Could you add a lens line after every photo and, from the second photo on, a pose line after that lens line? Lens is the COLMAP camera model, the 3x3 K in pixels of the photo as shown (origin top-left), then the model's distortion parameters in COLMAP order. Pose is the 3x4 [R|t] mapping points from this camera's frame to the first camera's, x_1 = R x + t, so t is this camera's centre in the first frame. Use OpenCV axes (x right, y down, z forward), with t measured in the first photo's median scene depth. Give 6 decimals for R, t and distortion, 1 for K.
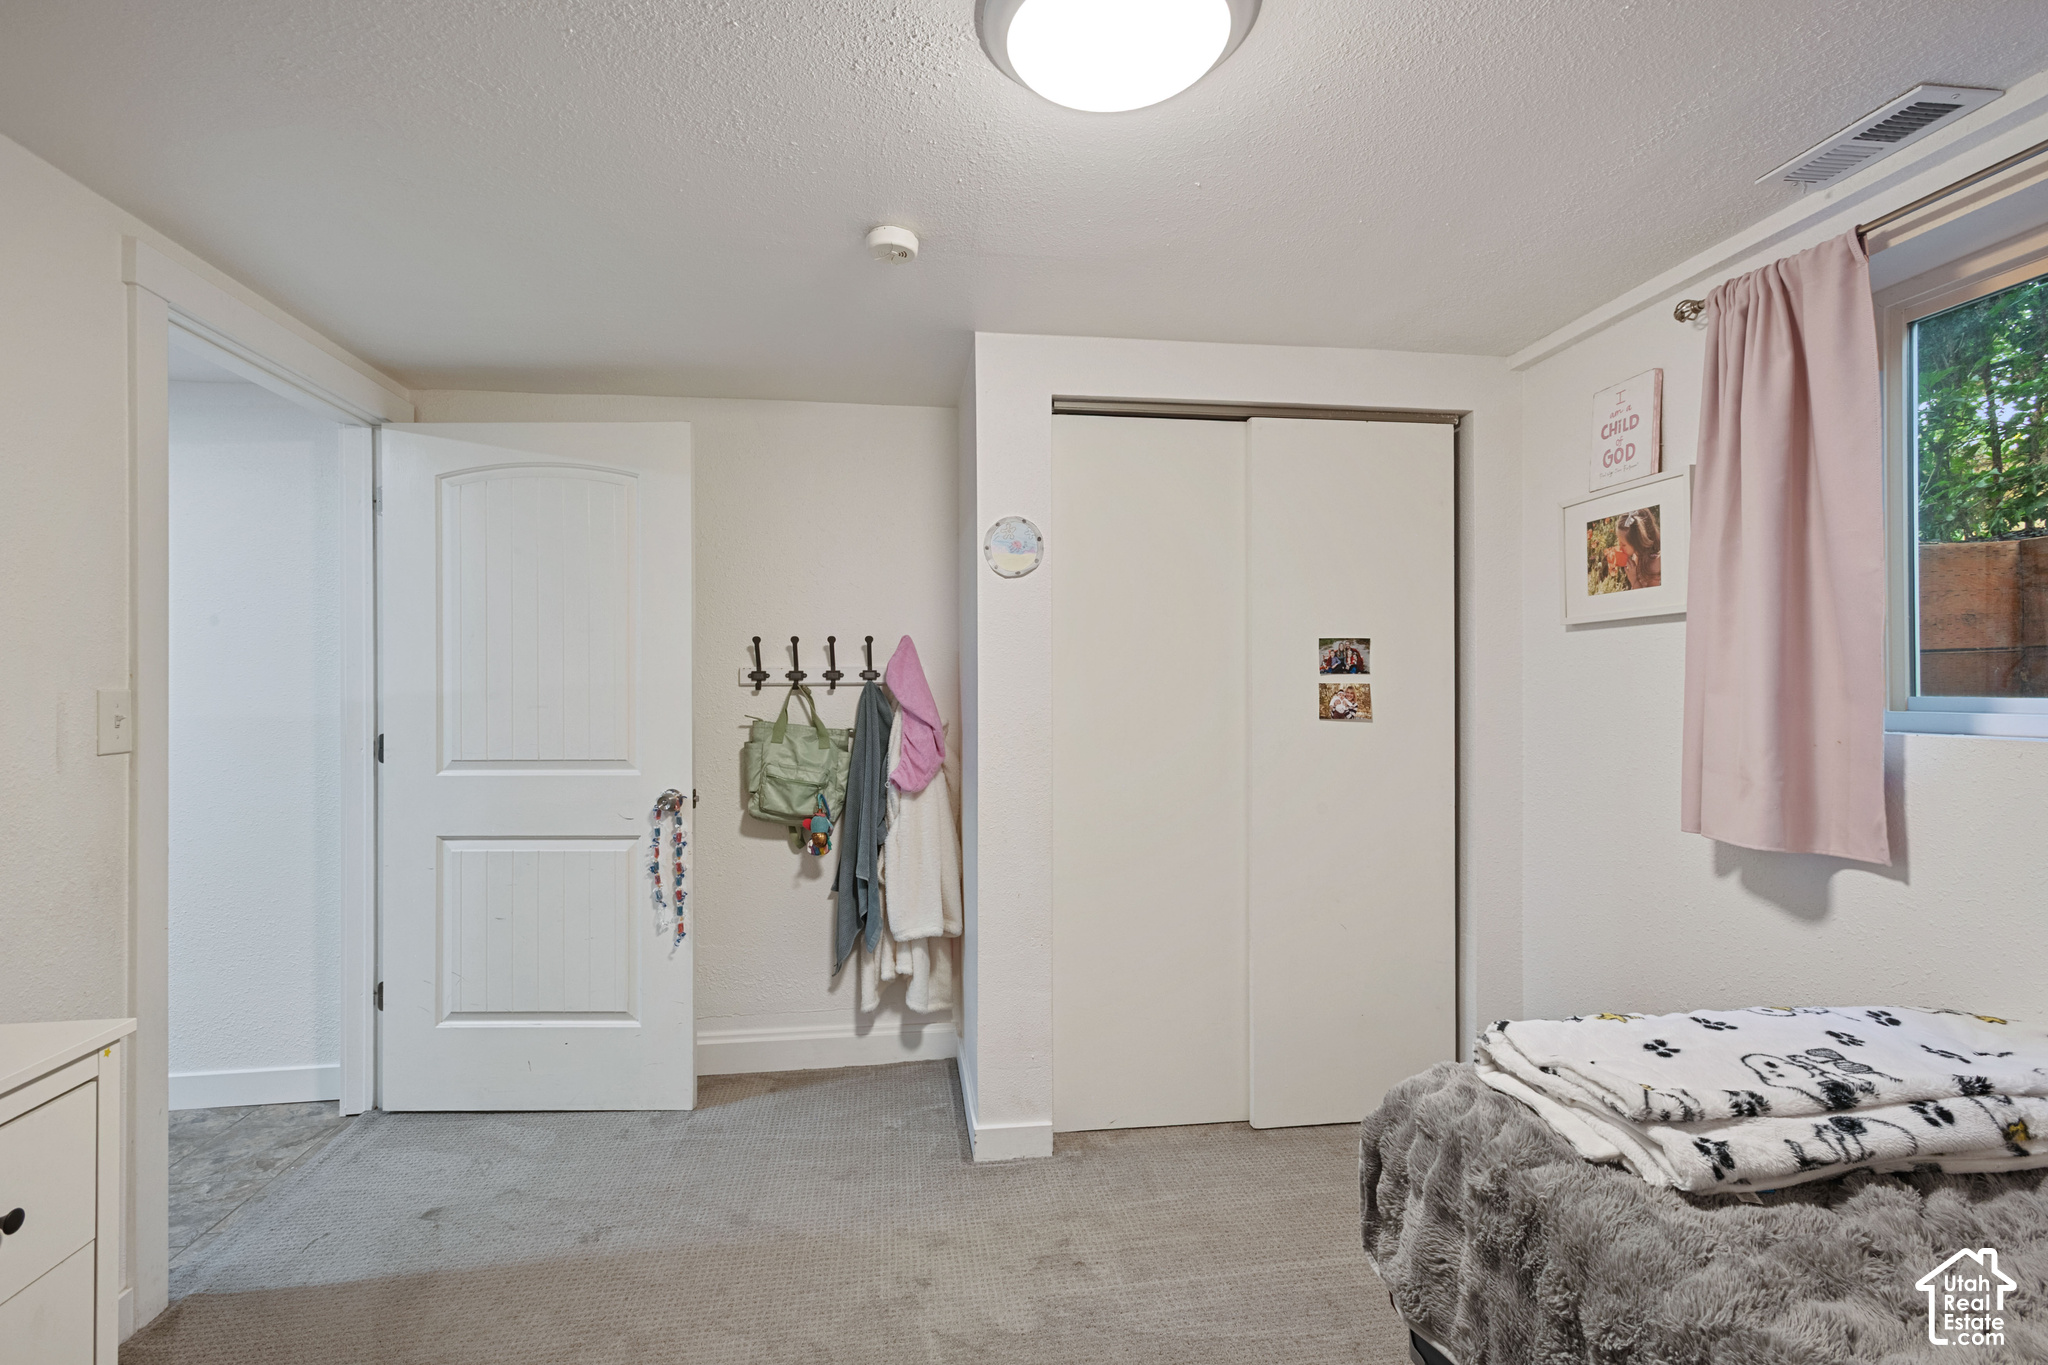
lens RADIAL K [[984.4, 0, 1029.5], [0, 984.4, 685.1], [0, 0, 1]] dist [0.008459, 0.002460]
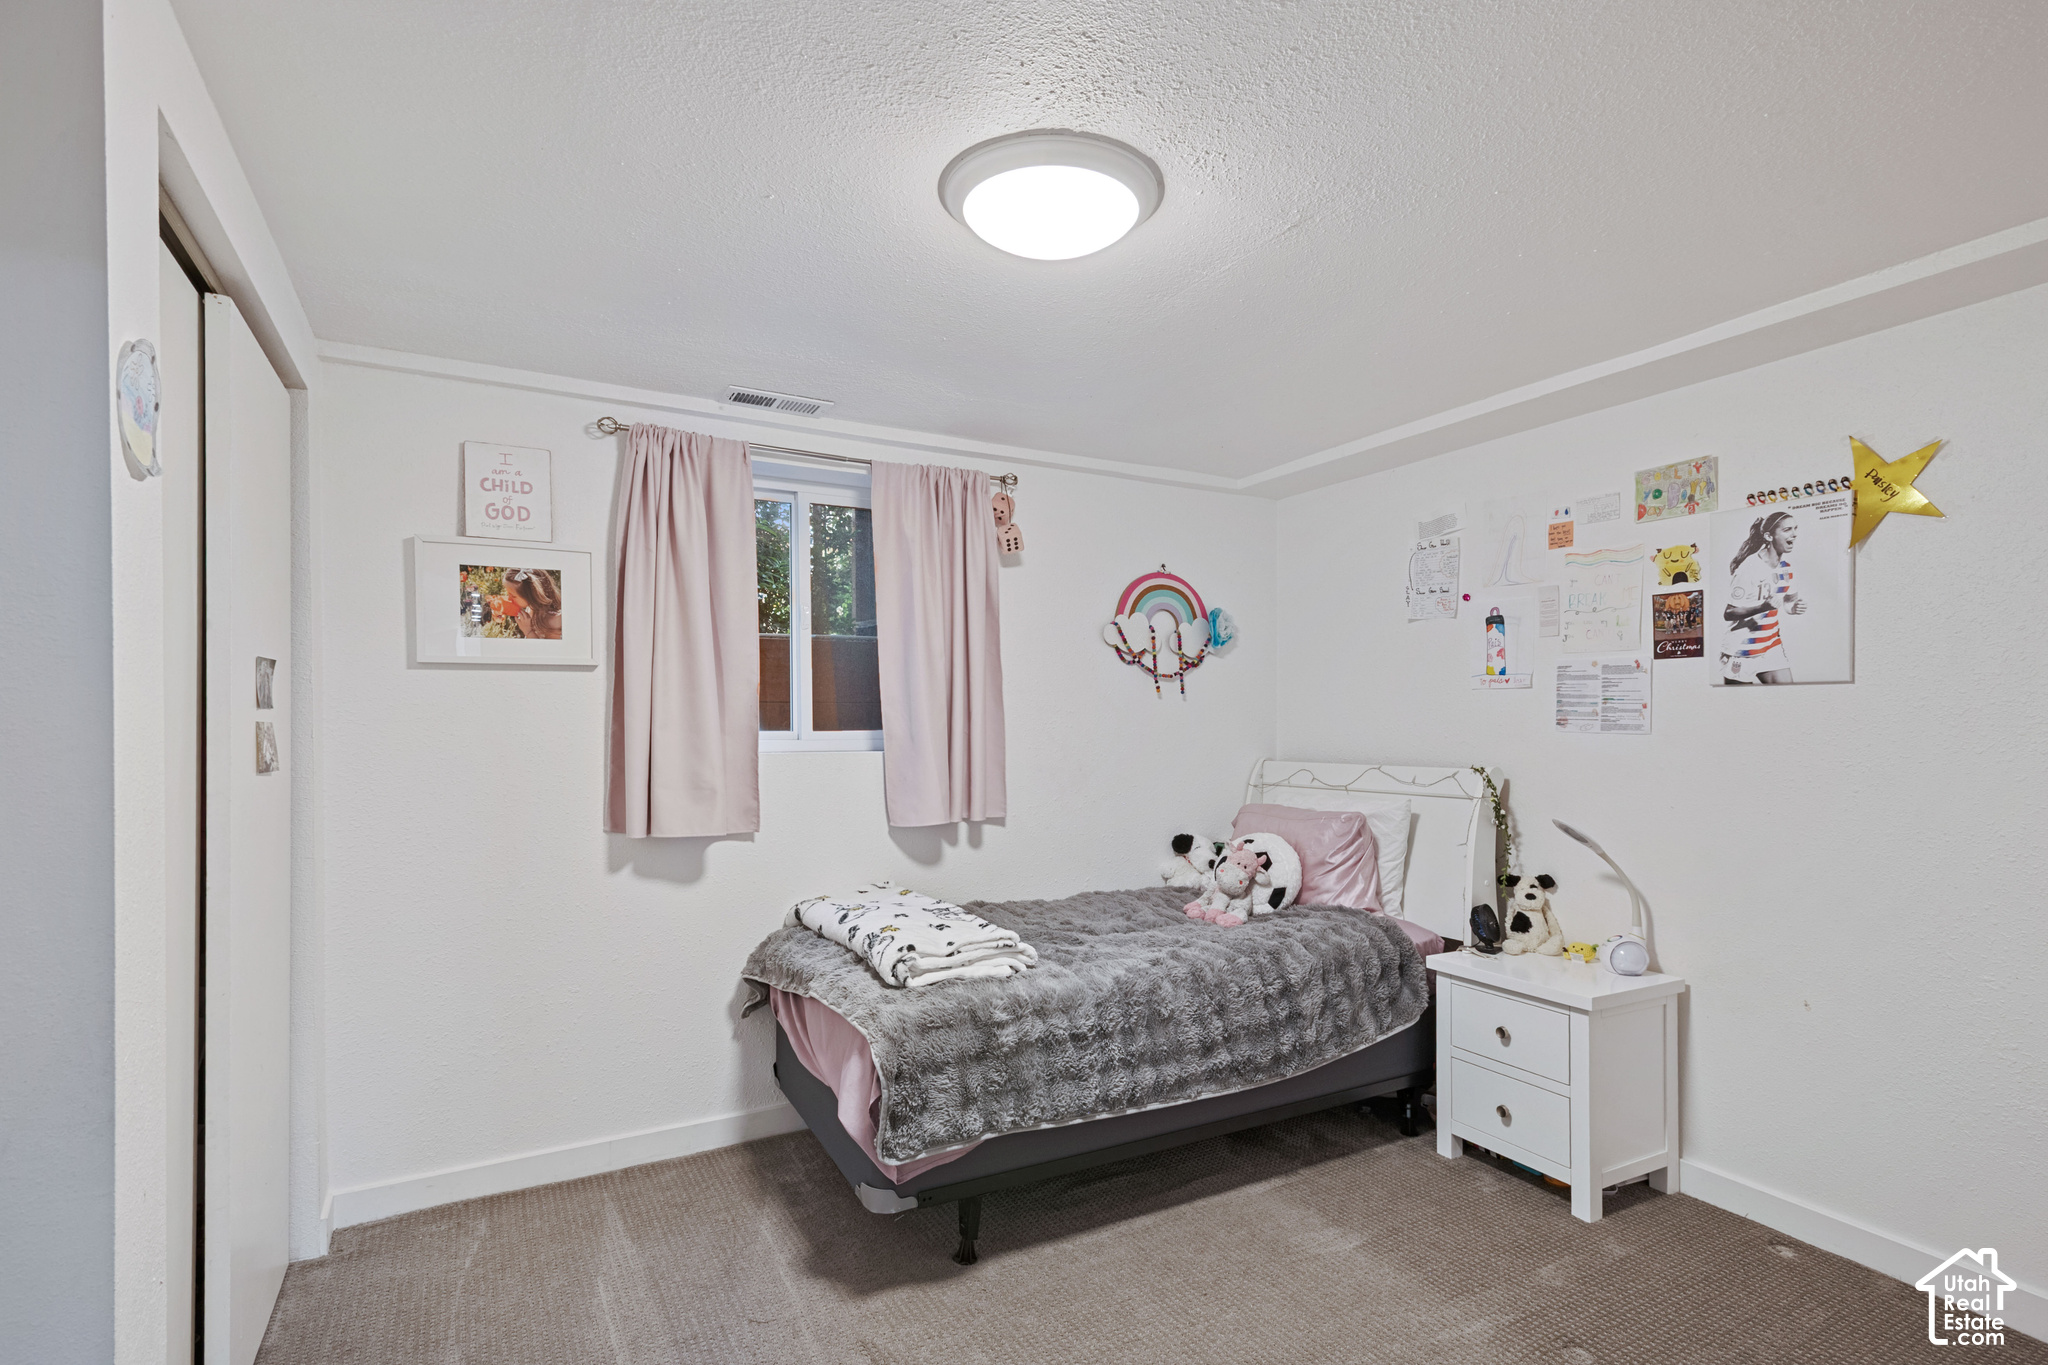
lens RADIAL K [[984.4, 0, 1029.5], [0, 984.4, 728.4], [0, 0, 1]] dist [0.008459, 0.002460]
pose [[-0.375540, -0.006091, 0.926786, -0.633928], [0.002107, 0.999970, 0.007426, -0.002751], [-0.926804, 0.004741, -0.375516, 0.893251]]
